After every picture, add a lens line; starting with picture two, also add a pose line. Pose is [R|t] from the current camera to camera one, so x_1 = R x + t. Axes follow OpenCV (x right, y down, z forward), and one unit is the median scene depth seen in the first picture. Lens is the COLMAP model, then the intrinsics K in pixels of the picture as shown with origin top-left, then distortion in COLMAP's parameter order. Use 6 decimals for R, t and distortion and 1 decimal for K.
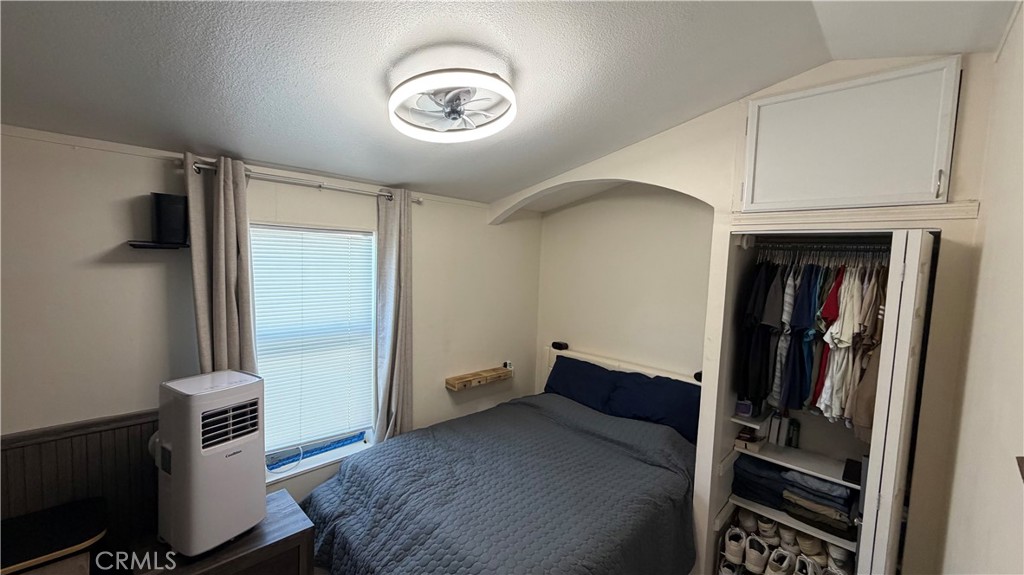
lens RADIAL K [[407.5, 0, 512.6], [0, 407.5, 286.6], [0, 0, 1]] dist [-0.001775, 0.000664]
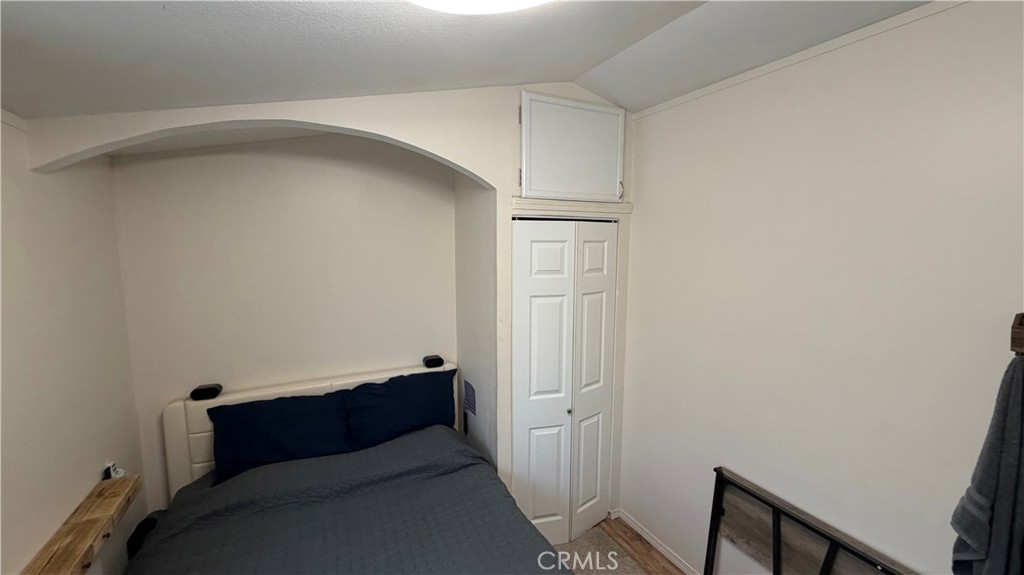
lens RADIAL K [[407.5, 0, 509.1], [0, 407.5, 287.0], [0, 0, 1]] dist [-0.001775, 0.000664]
pose [[0.332164, -0.143782, 0.932198, -0.341954], [0.077159, 0.989143, 0.125071, -0.060282], [-0.940060, 0.030384, 0.339652, 0.480212]]
